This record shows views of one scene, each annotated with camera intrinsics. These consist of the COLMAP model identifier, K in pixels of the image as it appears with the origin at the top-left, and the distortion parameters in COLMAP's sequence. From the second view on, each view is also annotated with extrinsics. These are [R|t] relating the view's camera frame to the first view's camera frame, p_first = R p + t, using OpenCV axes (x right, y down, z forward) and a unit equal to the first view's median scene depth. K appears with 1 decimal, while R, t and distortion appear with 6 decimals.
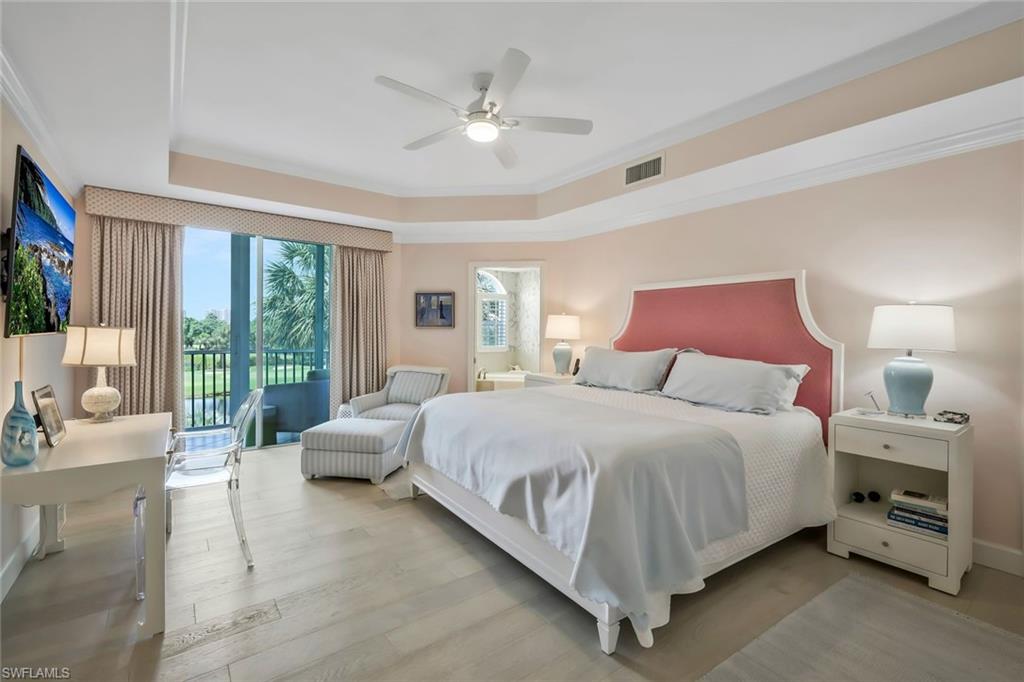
lens RADIAL K [[446.0, 0, 512.0], [0, 446.0, 341.0], [0, 0, 1]] dist [-0.000995, -0.000191]
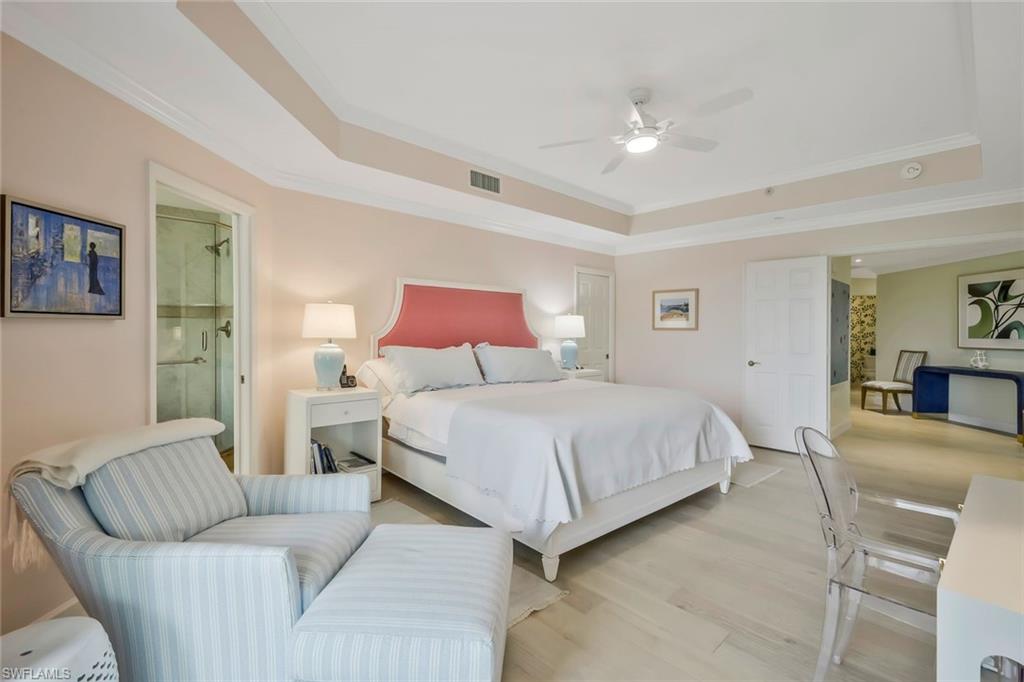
lens RADIAL K [[456.8, 0, 516.5], [0, 456.8, 329.5], [0, 0, 1]] dist [0.001154, 0.000182]
pose [[-0.106271, -0.013661, 0.994243, -0.649108], [0.009163, 0.999850, 0.014718, -0.026818], [-0.994295, 0.010675, -0.106130, 0.813662]]
